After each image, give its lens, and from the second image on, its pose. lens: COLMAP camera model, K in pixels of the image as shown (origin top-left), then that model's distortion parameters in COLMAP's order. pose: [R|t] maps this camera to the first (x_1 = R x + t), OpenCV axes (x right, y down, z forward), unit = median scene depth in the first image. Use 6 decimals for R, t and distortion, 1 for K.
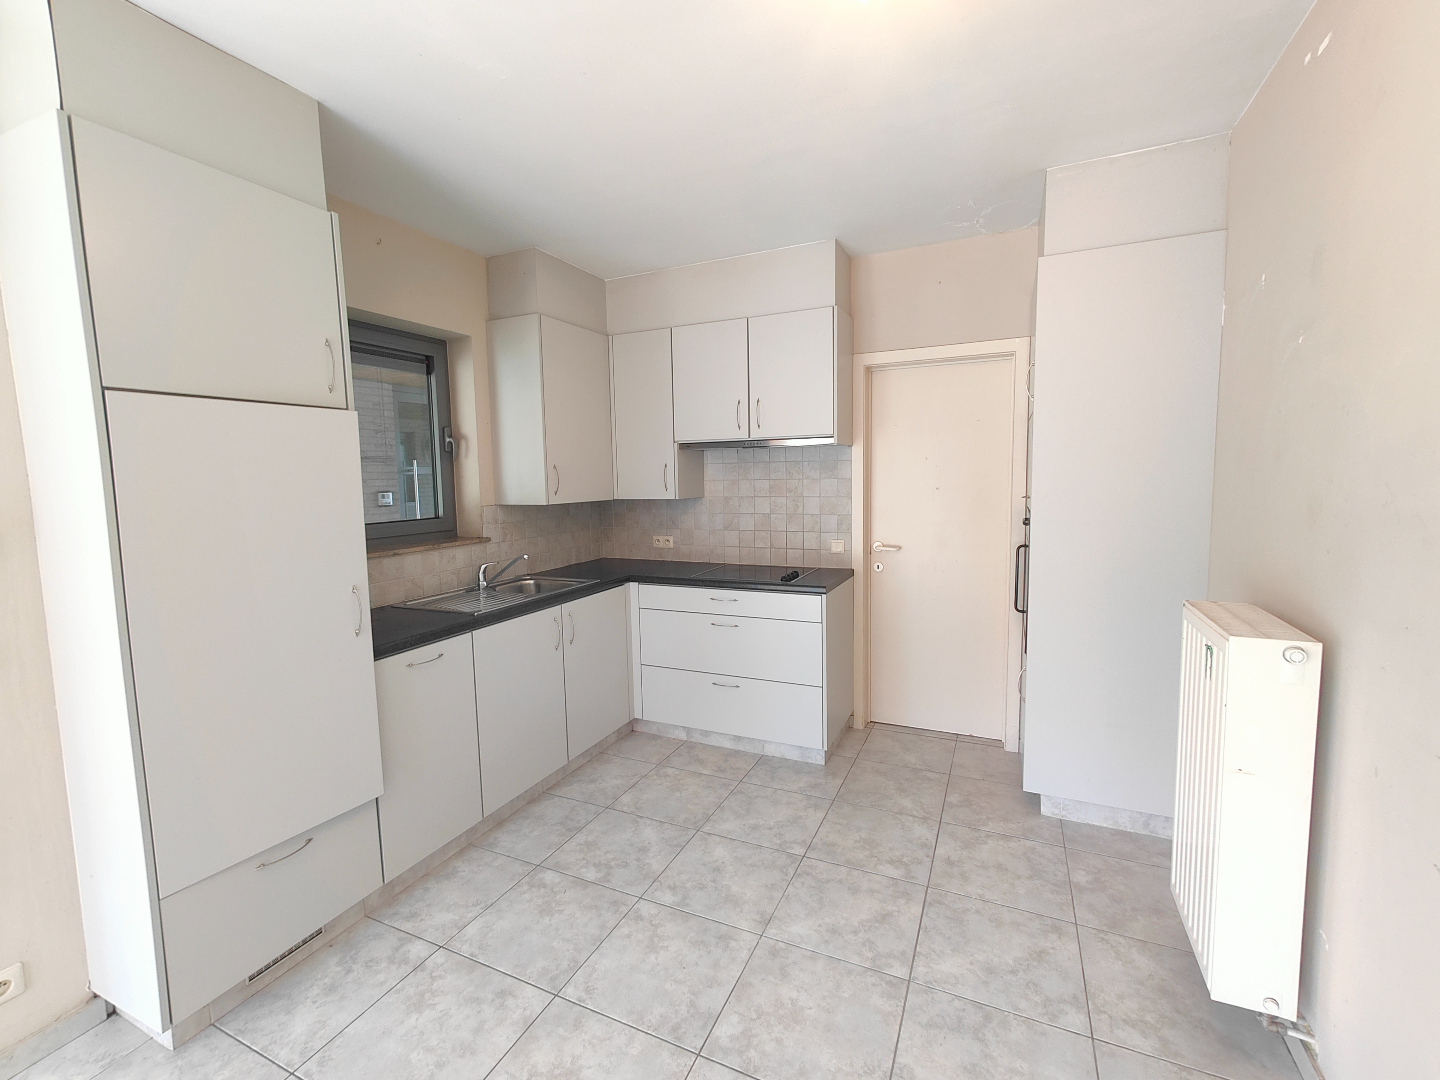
lens RADIAL K [[632.6, 0, 715.9], [0, 632.6, 535.7], [0, 0, 1]] dist [0.005089, -0.000131]
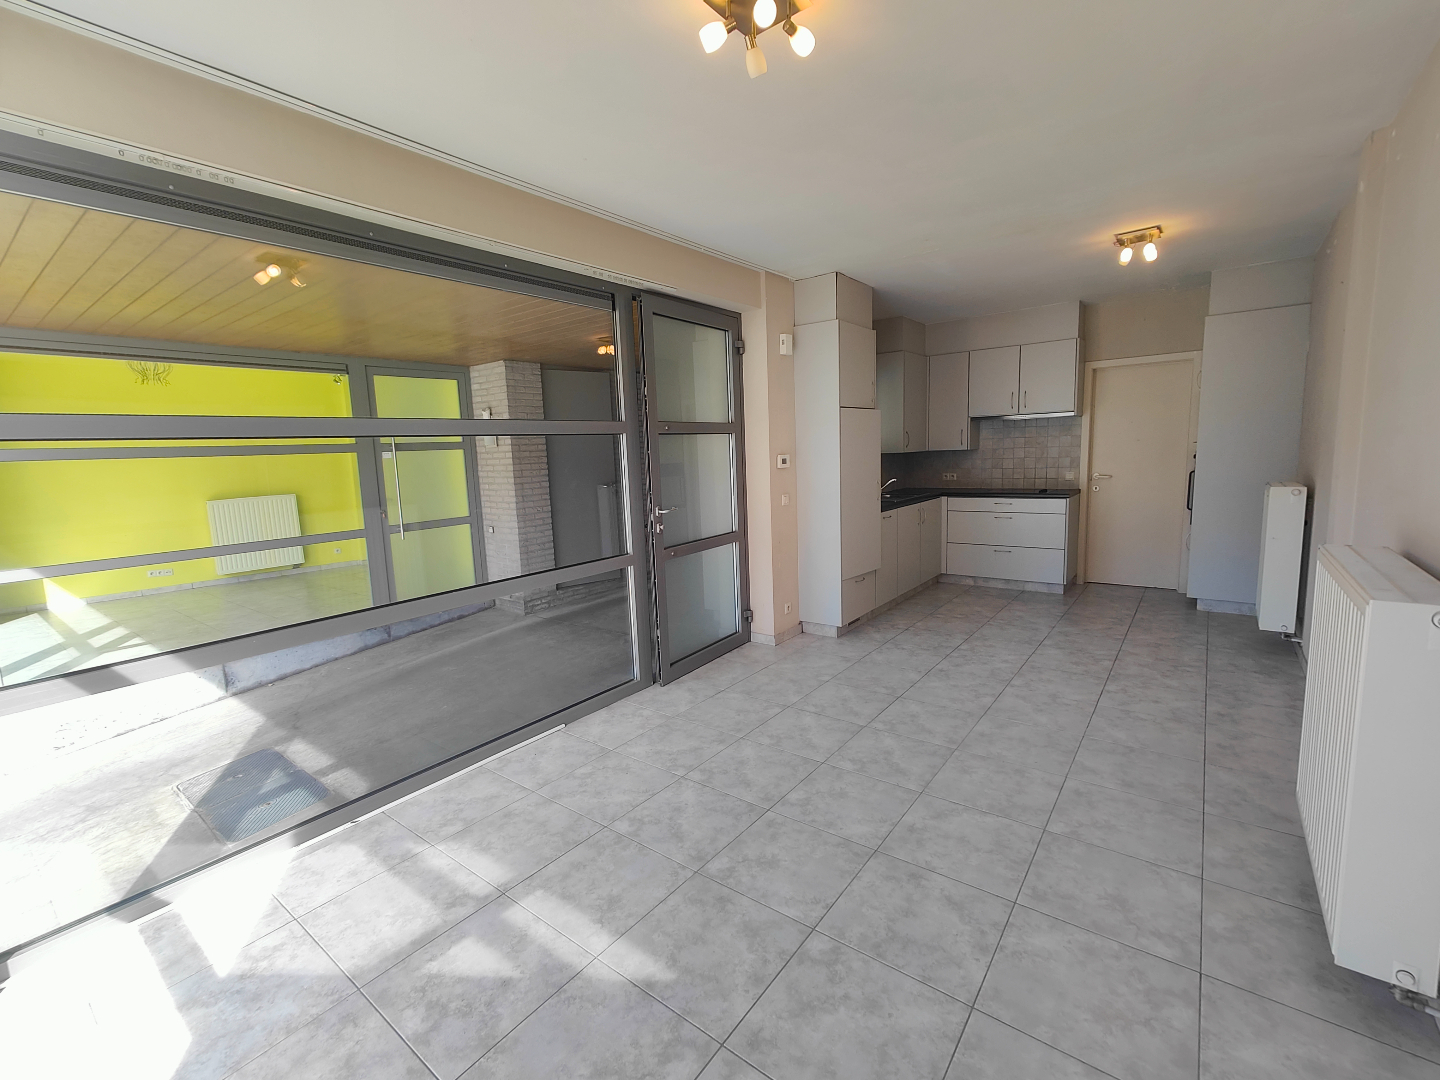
lens RADIAL K [[632.6, 0, 708.3], [0, 632.6, 536.7], [0, 0, 1]] dist [0.005089, -0.000131]
pose [[0.973066, 0.013643, -0.230123, -0.405672], [-0.003190, 0.998949, 0.045732, 0.119163], [0.230505, -0.043767, 0.972086, -1.000387]]
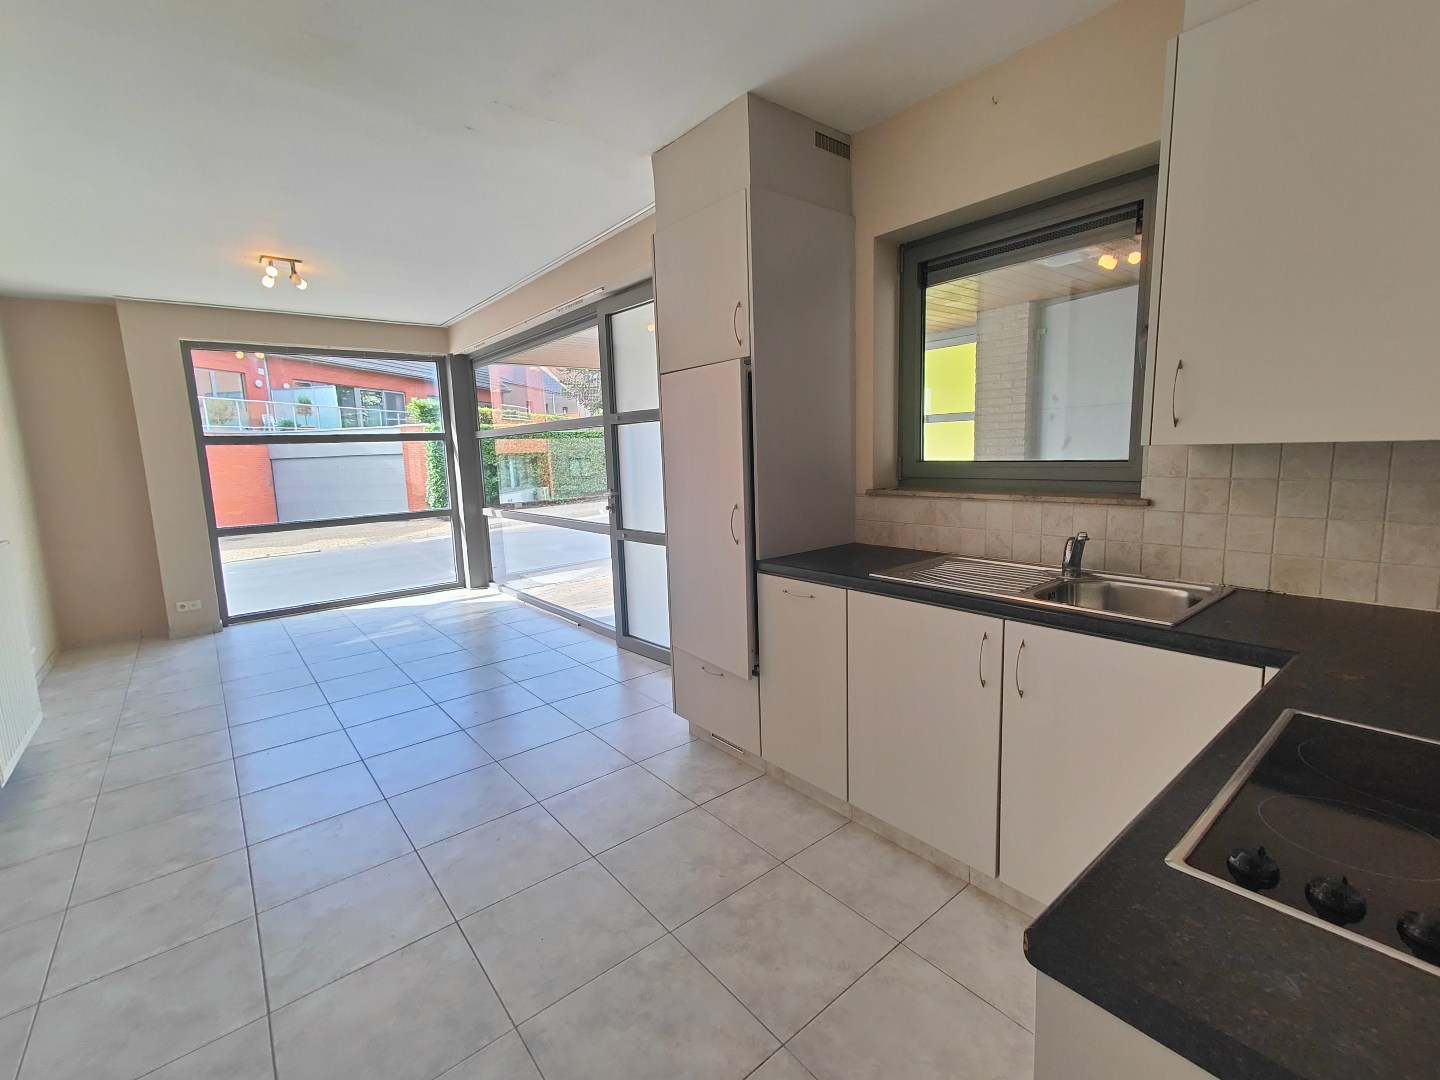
lens RADIAL K [[632.6, 0, 712.9], [0, 632.6, 540.1], [0, 0, 1]] dist [0.005089, -0.000131]
pose [[-0.435555, 0.163805, -0.885132, 0.348885], [-0.047694, 0.977723, 0.204409, -0.063659], [0.898898, 0.131247, -0.418040, 0.933691]]
